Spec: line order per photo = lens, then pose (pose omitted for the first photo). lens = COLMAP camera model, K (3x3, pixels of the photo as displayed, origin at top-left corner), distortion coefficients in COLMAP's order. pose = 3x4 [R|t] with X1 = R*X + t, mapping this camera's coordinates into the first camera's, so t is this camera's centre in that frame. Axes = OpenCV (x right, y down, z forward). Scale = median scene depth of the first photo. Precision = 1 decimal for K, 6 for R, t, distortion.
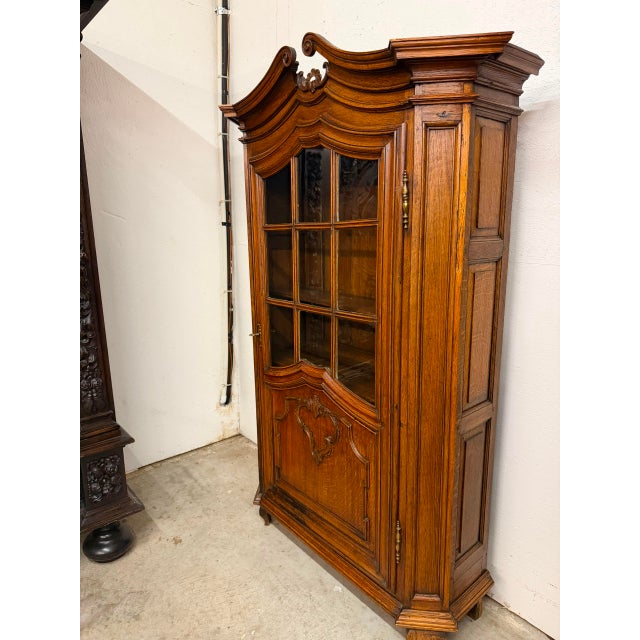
lens RADIAL K [[453.7, 0, 320.0], [0, 453.7, 320.0], [0, 0, 1]] dist [0.026842, -0.030682]
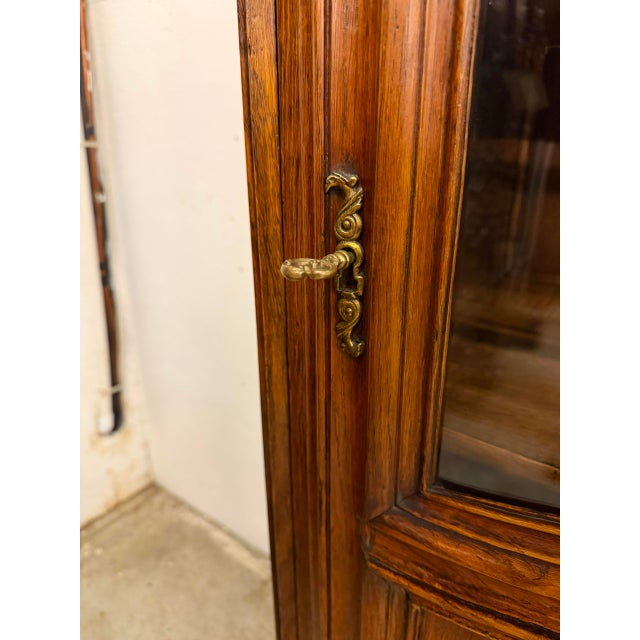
lens RADIAL K [[476.4, 0, 320.5], [0, 476.4, 331.1], [0, 0, 1]] dist [-0.041176, -0.002684]
pose [[0.972922, -0.074585, 0.218771, -0.236680], [0.034116, 0.982478, 0.183231, 0.040893], [-0.228604, -0.170806, 0.958418, 1.204501]]
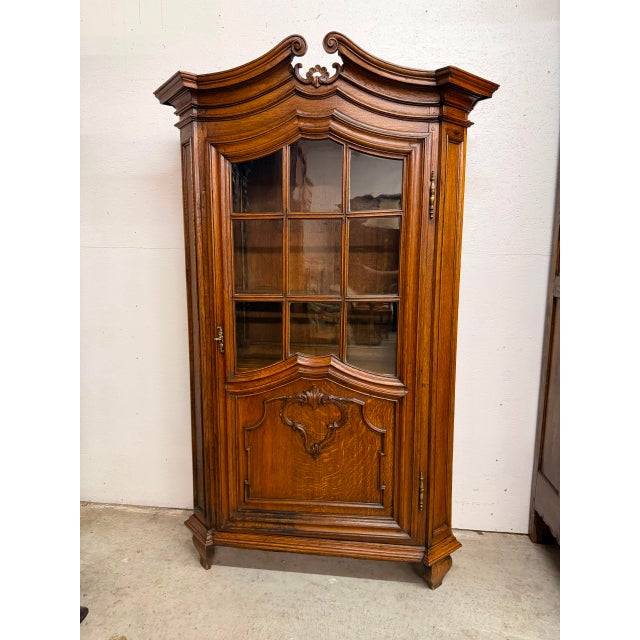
lens RADIAL K [[459.1, 0, 318.1], [0, 459.1, 313.3], [0, 0, 1]] dist [0.007801, -0.008171]
pose [[0.727897, -0.078671, 0.681159, -0.820281], [0.126762, 0.991712, -0.020921, 0.037283], [-0.673868, 0.101574, 0.731837, 0.303577]]
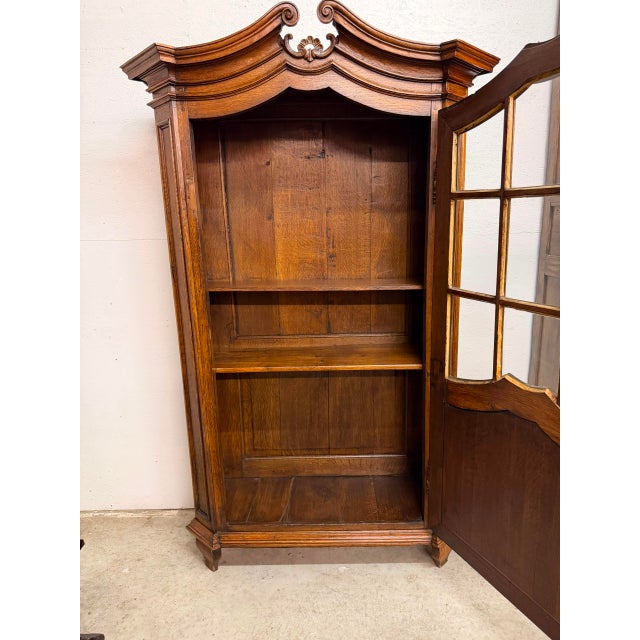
lens RADIAL K [[459.2, 0, 320.0], [0, 459.2, 320.0], [0, 0, 1]] dist [0.001070, -0.001695]
pose [[0.650028, -0.171524, 0.740300, -0.853982], [0.175814, 0.981707, 0.073081, -0.040169], [-0.739292, 0.082650, 0.668293, 0.419274]]
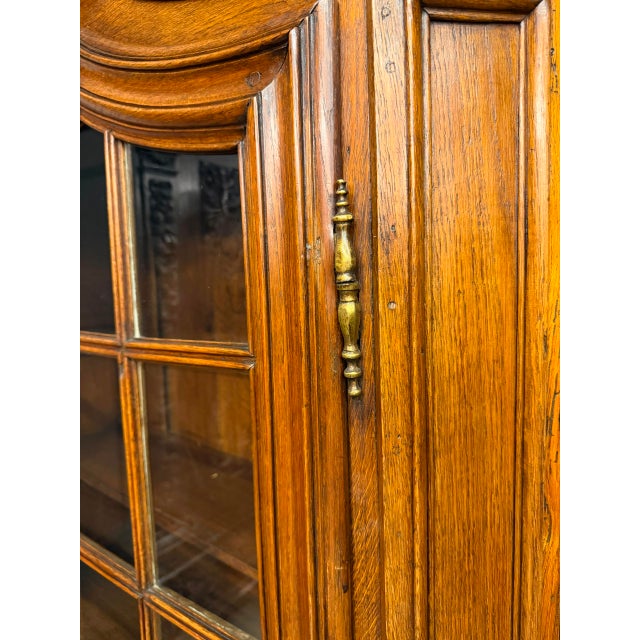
lens RADIAL K [[458.3, 0, 319.6], [0, 458.3, 311.3], [0, 0, 1]] dist [0.068603, -0.134866]
pose [[0.976924, -0.041048, 0.209604, 0.106534], [0.064129, 0.992452, -0.104533, -0.206368], [-0.203731, 0.115562, 0.972183, 0.681859]]
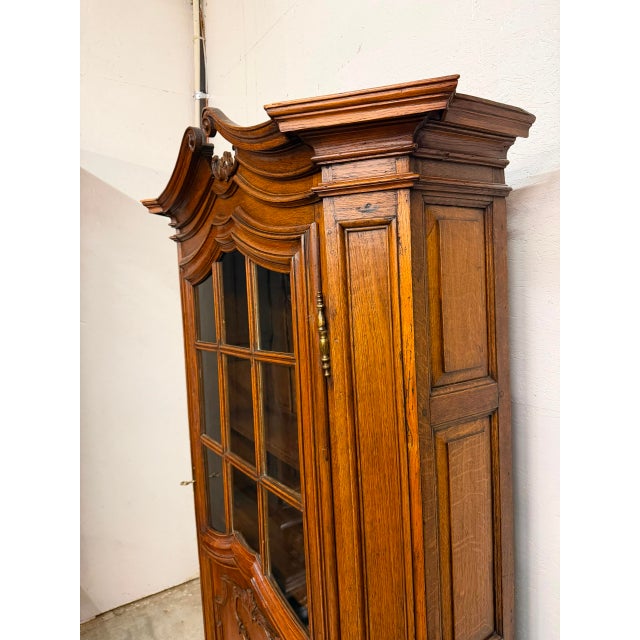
lens RADIAL K [[450.3, 0, 320.0], [0, 450.3, 320.0], [0, 0, 1]] dist [0.087596, -0.128903]
pose [[0.991842, -0.027799, -0.124405, 0.239569], [0.010765, 0.990711, -0.135560, -0.179438], [0.127018, 0.133115, 0.982928, 0.331229]]
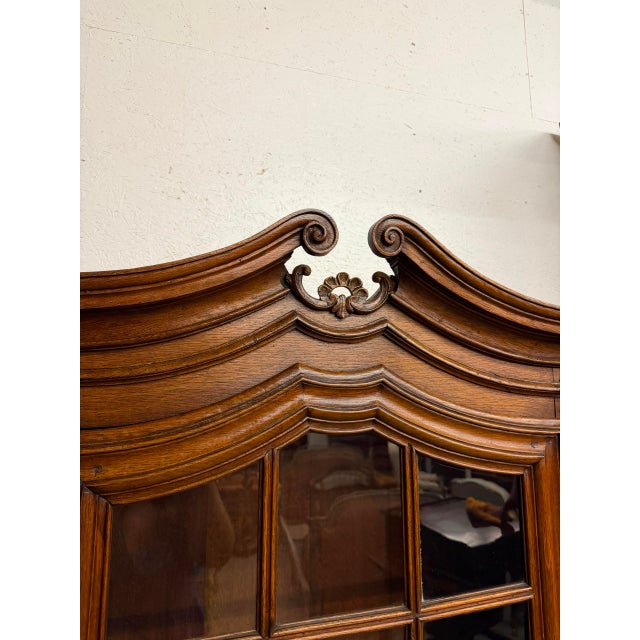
lens RADIAL K [[458.3, 0, 319.6], [0, 458.3, 311.3], [0, 0, 1]] dist [0.068603, -0.134866]
pose [[0.425502, 0.158588, 0.890953, -0.472394], [0.182044, 0.949399, -0.255932, -0.416159], [-0.886458, 0.271092, 0.375102, 0.901354]]
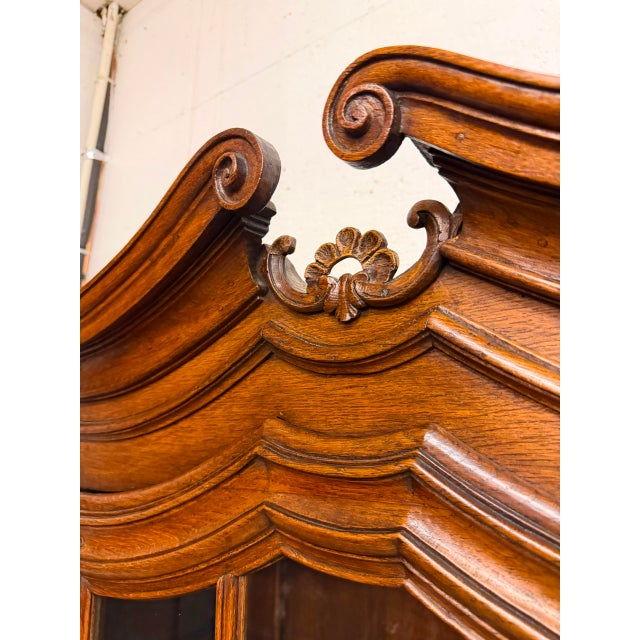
lens RADIAL K [[453.7, 0, 320.0], [0, 453.7, 320.0], [0, 0, 1]] dist [0.026842, -0.030682]
pose [[0.974329, 0.049346, 0.219655, -0.081937], [0.035059, 0.930520, -0.364559, -0.448053], [-0.222383, 0.362901, 0.904903, 0.857406]]
